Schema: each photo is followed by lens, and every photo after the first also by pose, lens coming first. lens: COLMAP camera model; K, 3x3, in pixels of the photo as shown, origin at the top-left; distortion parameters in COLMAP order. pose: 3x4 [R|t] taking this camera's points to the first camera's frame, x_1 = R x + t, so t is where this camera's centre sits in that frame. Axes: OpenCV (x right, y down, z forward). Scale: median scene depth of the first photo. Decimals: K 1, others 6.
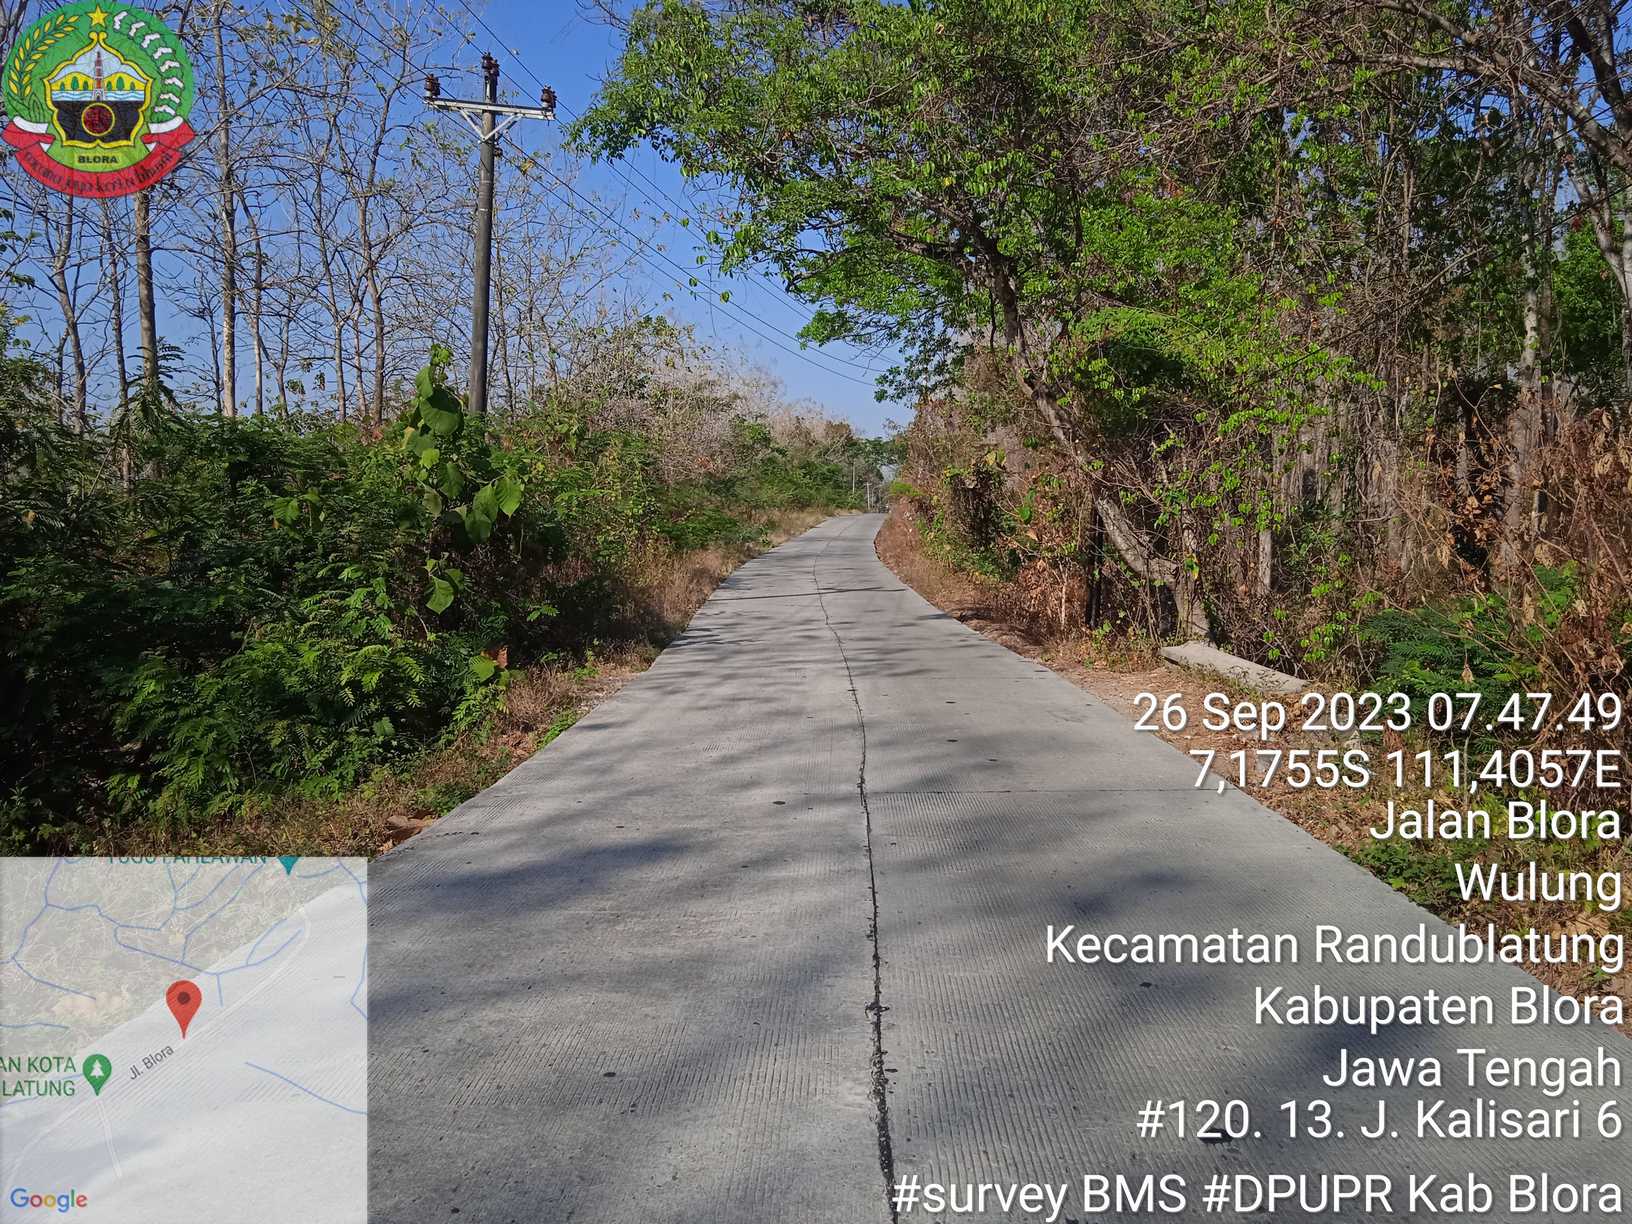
lens RADIAL K [[1347.0, 0, 816.0], [0, 1347.0, 612.0], [0, 0, 1]] dist [0.034352, -0.015148]
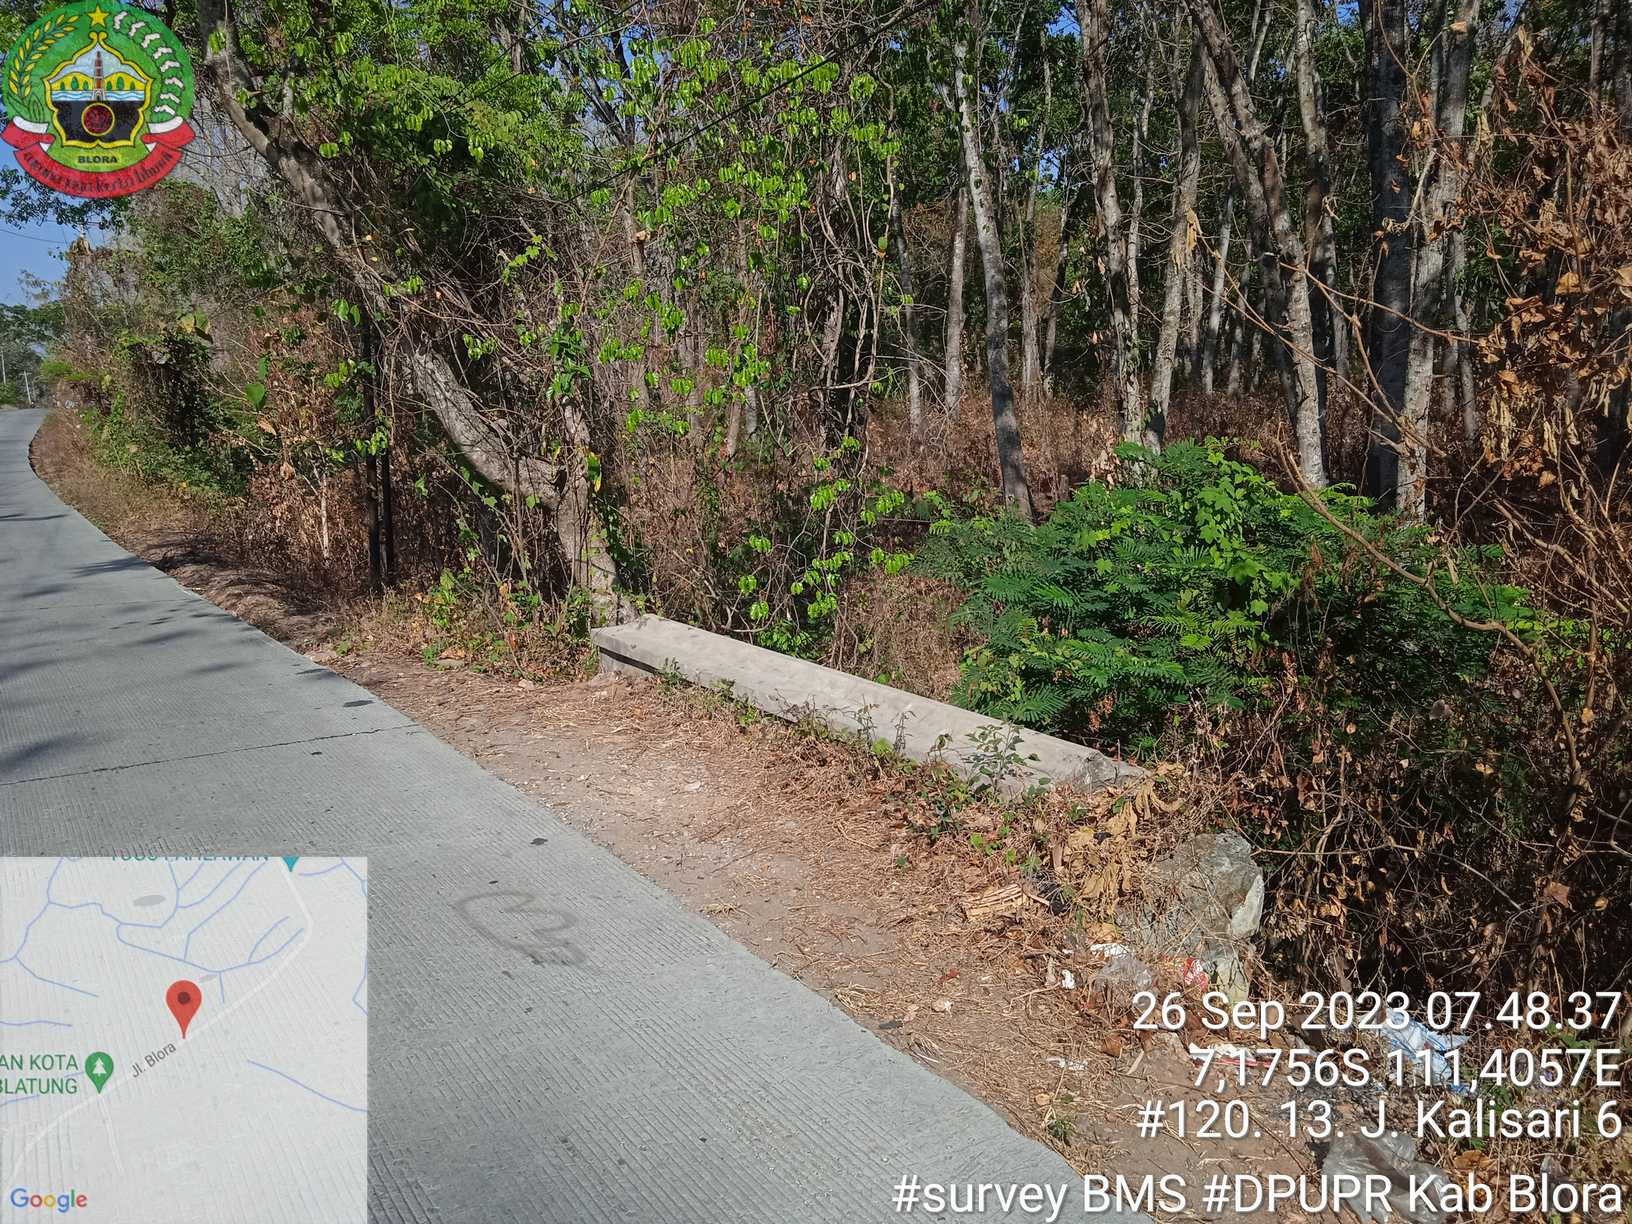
lens RADIAL K [[1347.0, 0, 816.0], [0, 1347.0, 612.0], [0, 0, 1]] dist [0.034352, -0.015148]
pose [[0.849429, -0.099994, 0.518142, 0.033183], [0.058438, 0.993668, 0.095962, -0.014038], [-0.524457, -0.051234, 0.849894, 0.281434]]
